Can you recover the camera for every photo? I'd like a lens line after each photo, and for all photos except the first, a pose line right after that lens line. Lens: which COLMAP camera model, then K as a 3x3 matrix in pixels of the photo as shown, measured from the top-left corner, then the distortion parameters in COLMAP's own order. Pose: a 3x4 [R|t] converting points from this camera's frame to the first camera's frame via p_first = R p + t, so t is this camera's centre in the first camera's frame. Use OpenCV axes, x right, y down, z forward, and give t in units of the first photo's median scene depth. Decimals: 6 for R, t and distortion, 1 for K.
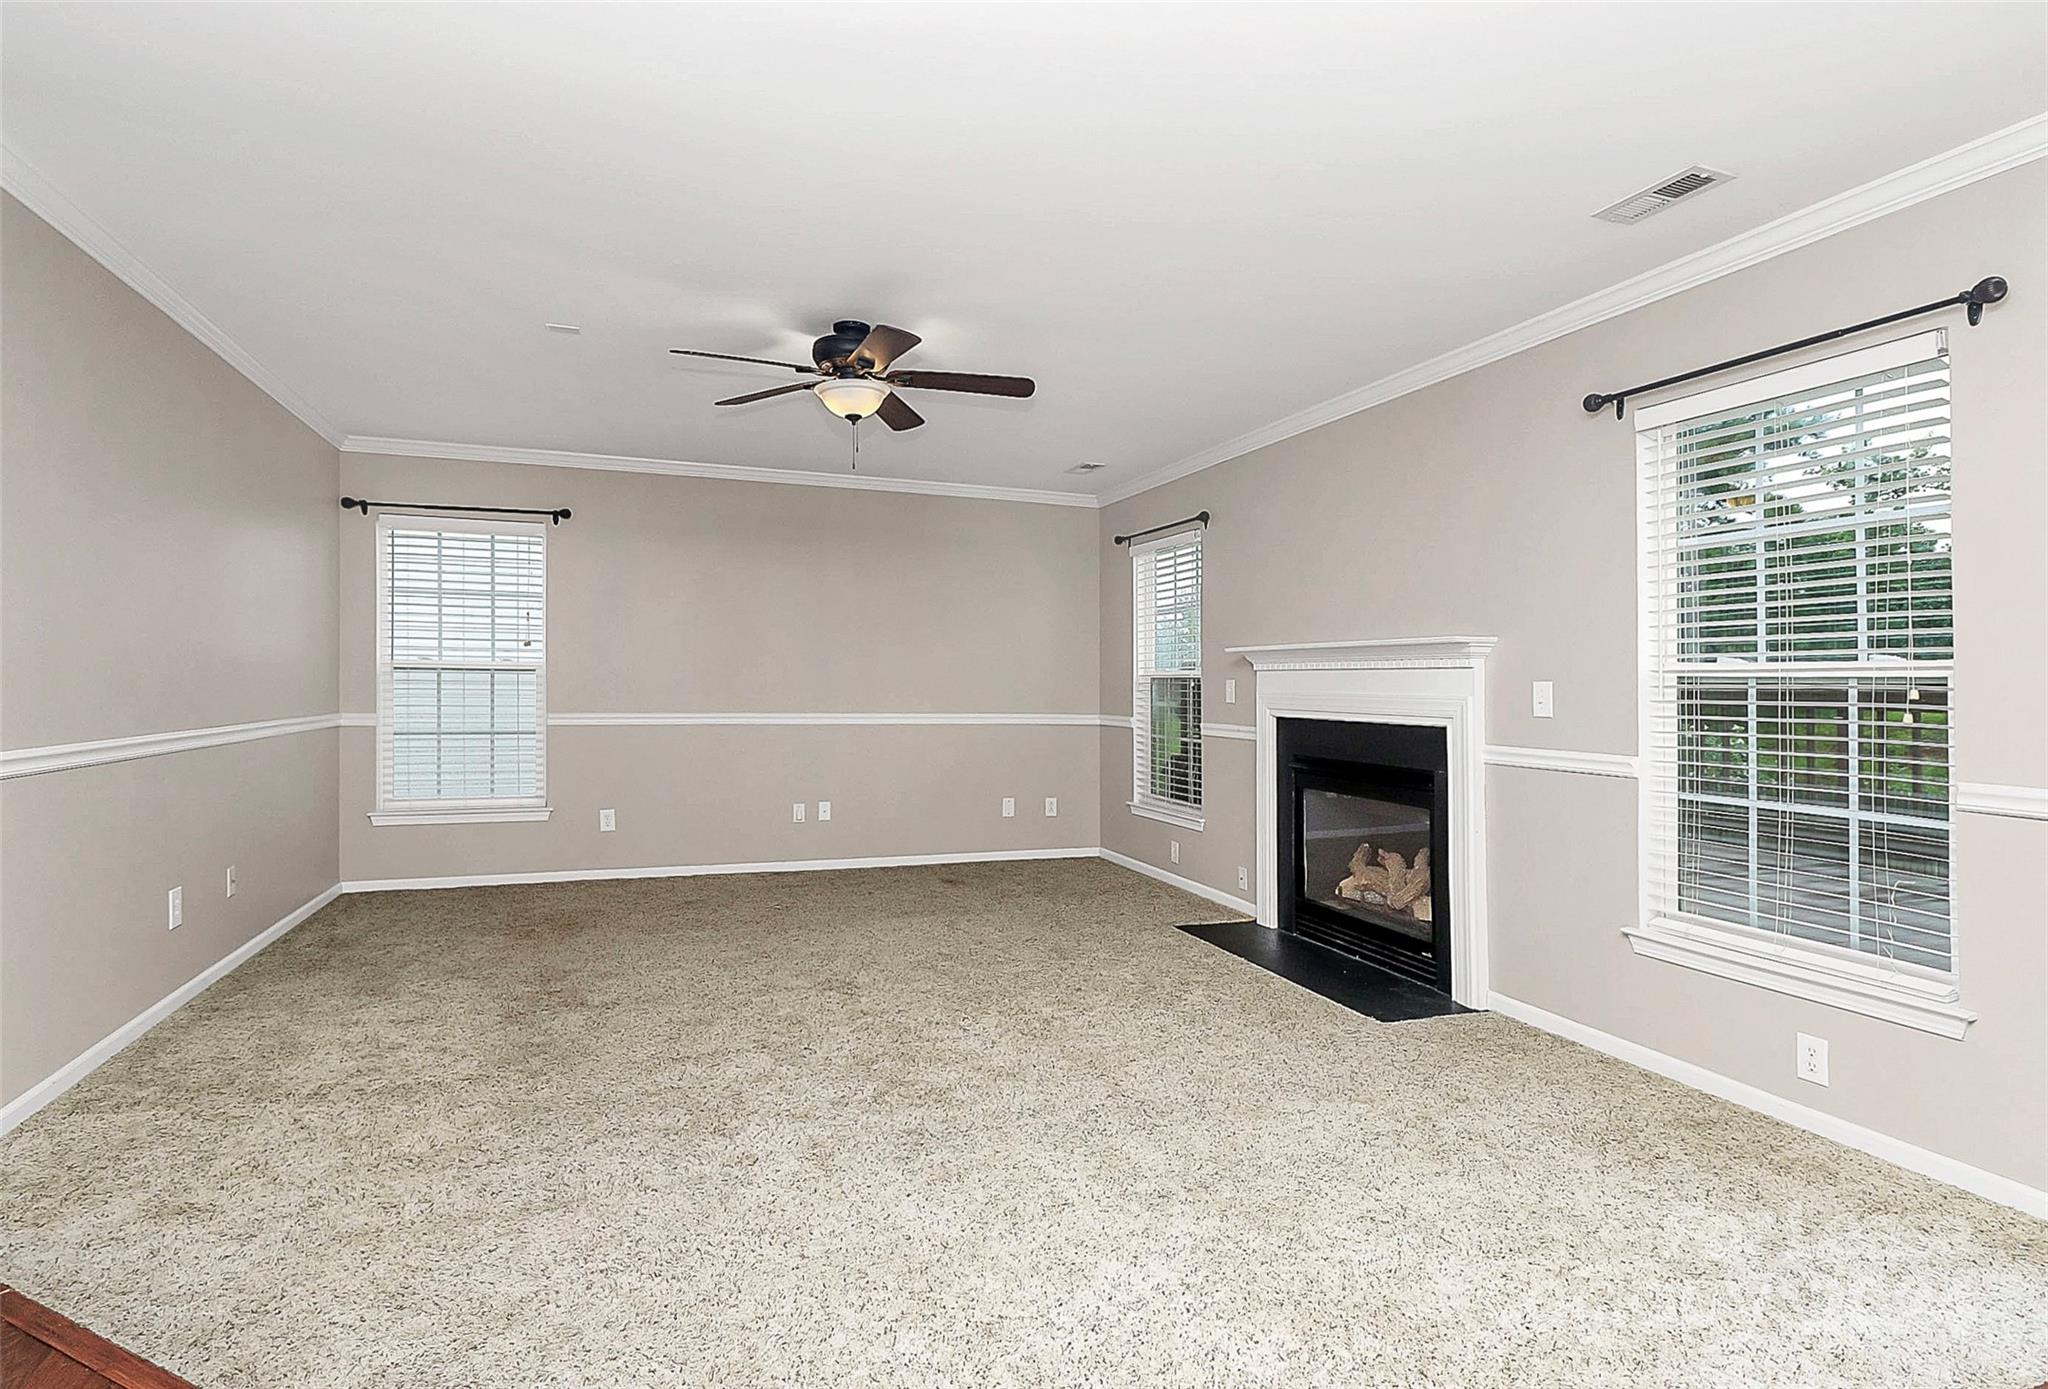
lens RADIAL K [[1037.9, 0, 1017.7], [0, 1037.9, 688.0], [0, 0, 1]] dist [-0.006565, -0.004473]
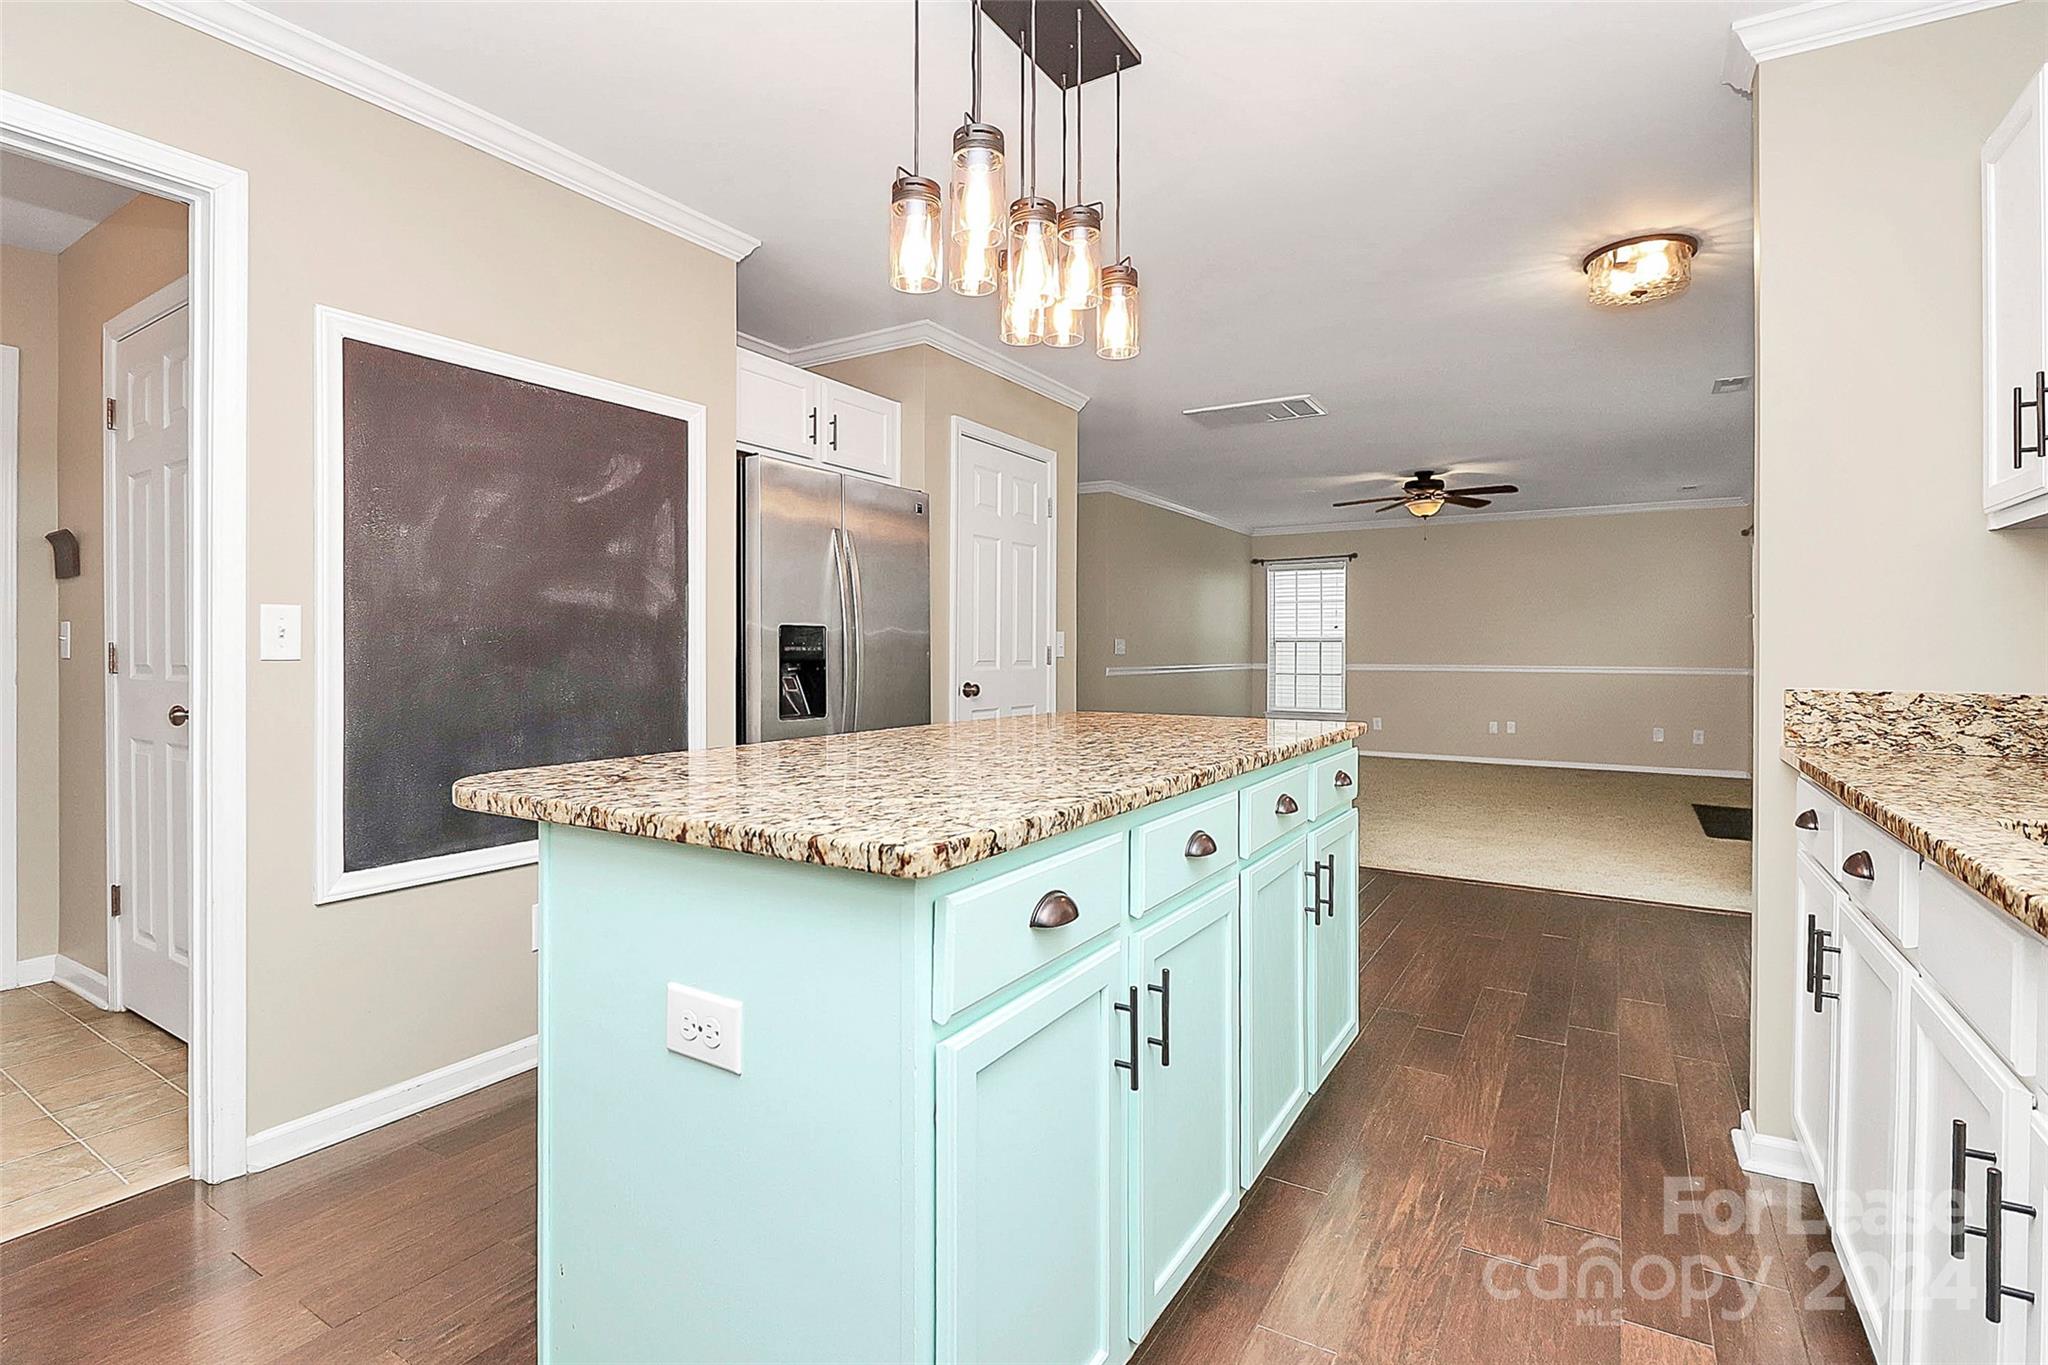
lens RADIAL K [[970.9, 0, 1020.1], [0, 970.9, 643.5], [0, 0, 1]] dist [-0.000151, -0.012836]
pose [[0.622558, -0.015038, -0.782429, 0.574629], [-0.000947, 0.999800, -0.019969, 0.024535], [0.782573, 0.013172, 0.622419, -0.572386]]
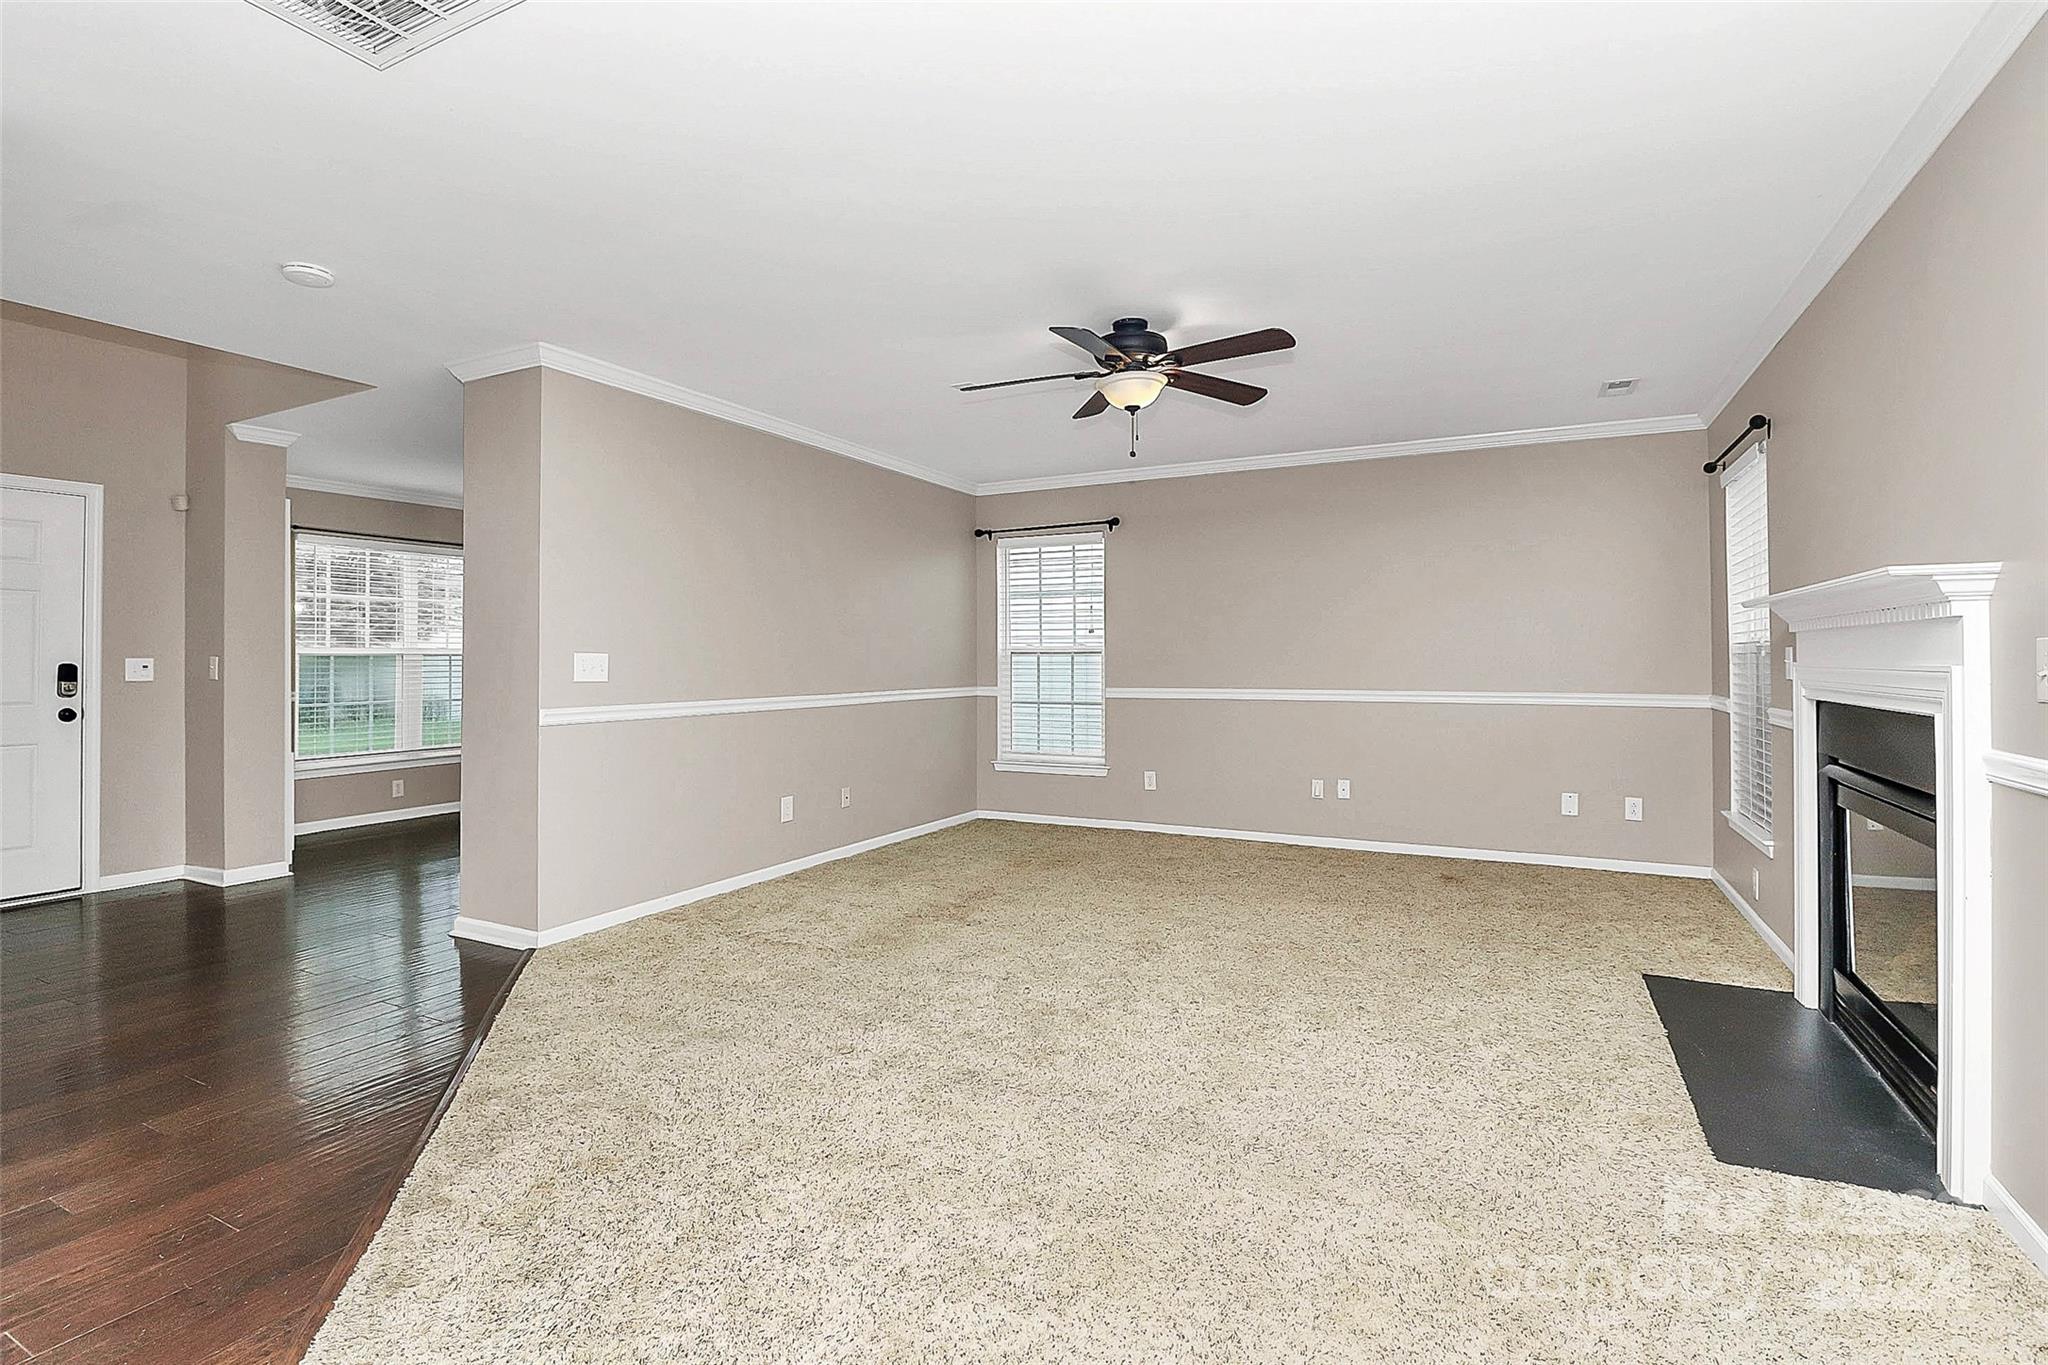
lens RADIAL K [[970.9, 0, 1012.4], [0, 970.9, 650.7], [0, 0, 1]] dist [-0.000151, -0.012836]
pose [[0.682031, -0.020686, -0.731031, 0.316075], [0.007154, 0.999741, -0.021615, 0.004806], [0.731288, 0.009512, 0.682002, 0.156967]]
